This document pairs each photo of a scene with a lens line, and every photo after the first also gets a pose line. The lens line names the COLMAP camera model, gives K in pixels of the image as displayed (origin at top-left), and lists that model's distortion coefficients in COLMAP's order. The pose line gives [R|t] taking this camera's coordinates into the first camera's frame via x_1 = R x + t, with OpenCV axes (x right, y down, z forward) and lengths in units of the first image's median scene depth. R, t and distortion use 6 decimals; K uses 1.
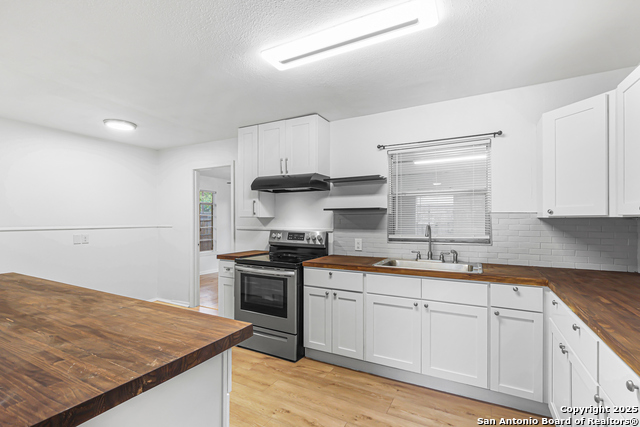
lens RADIAL K [[298.1, 0, 317.7], [0, 298.1, 220.3], [0, 0, 1]] dist [-0.001841, -0.001348]
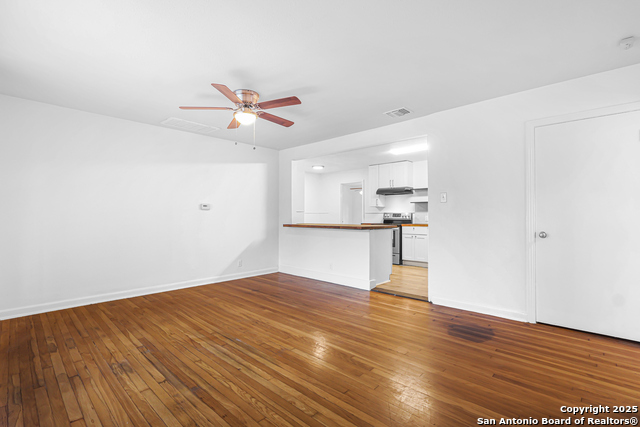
lens RADIAL K [[298.1, 0, 317.4], [0, 298.1, 212.1], [0, 0, 1]] dist [-0.001841, -0.001348]
pose [[0.964743, -0.004156, -0.263160, -0.066694], [0.000245, 0.999889, -0.014891, 0.071305], [0.263193, 0.014302, 0.964637, -1.401208]]
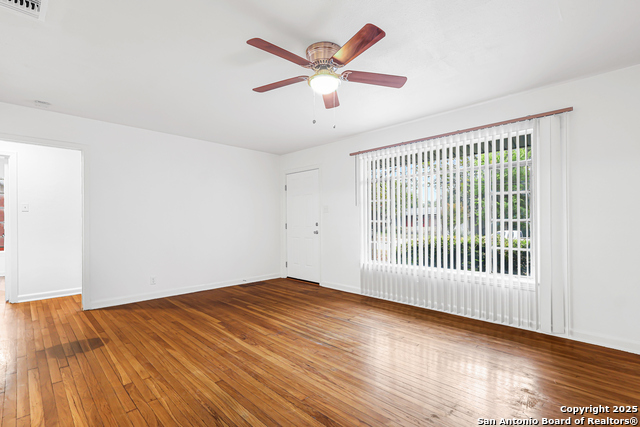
lens RADIAL K [[298.1, 0, 319.3], [0, 298.1, 218.5], [0, 0, 1]] dist [-0.001841, -0.001348]
pose [[-0.960990, 0.001827, 0.276579, -0.795803], [0.000614, 0.999990, -0.004476, 0.063260], [-0.276584, -0.004131, -0.960981, 0.306920]]
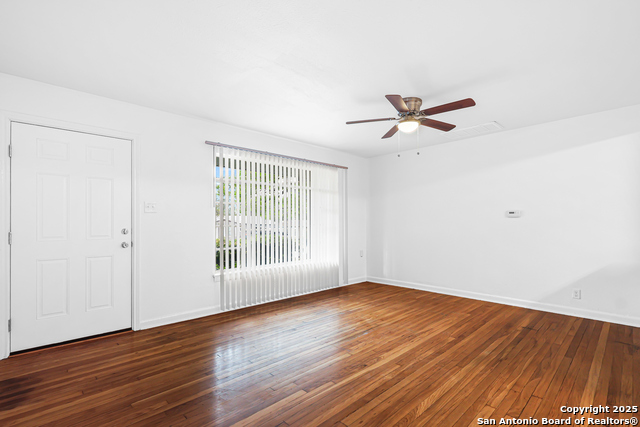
lens RADIAL K [[298.1, 0, 316.1], [0, 298.1, 217.4], [0, 0, 1]] dist [-0.001841, -0.001348]
pose [[-0.313959, -0.021405, -0.949195, 0.512528], [0.002030, 0.999728, -0.023216, 0.065041], [0.949434, -0.009215, -0.313830, -0.416811]]
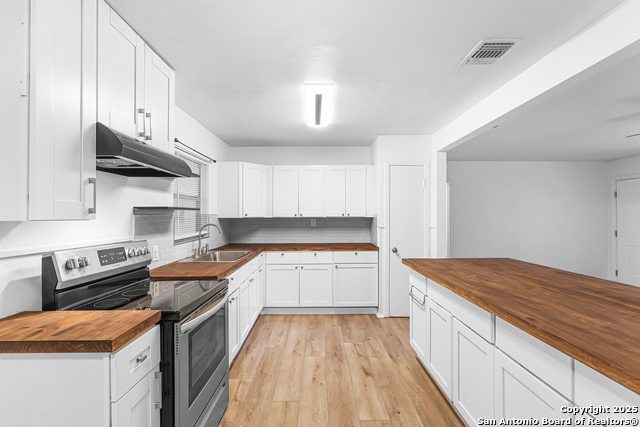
lens RADIAL K [[298.1, 0, 322.3], [0, 298.1, 213.3], [0, 0, 1]] dist [-0.001841, -0.001348]
pose [[-0.488892, 0.007802, 0.872310, -0.795626], [0.005087, 0.999969, -0.006092, -0.016594], [-0.872330, 0.001459, -0.488916, 1.051363]]
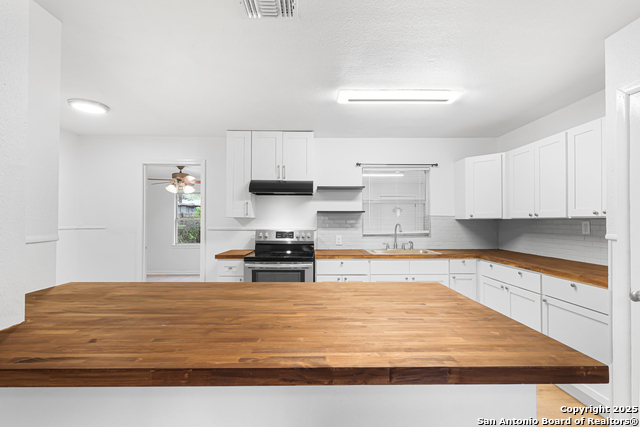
lens RADIAL K [[298.1, 0, 316.8], [0, 298.1, 218.0], [0, 0, 1]] dist [-0.001841, -0.001348]
pose [[0.872957, 0.006839, 0.487748, -0.581239], [-0.000704, 0.999918, -0.012762, 0.005161], [-0.487796, 0.010797, 0.872891, -0.047221]]
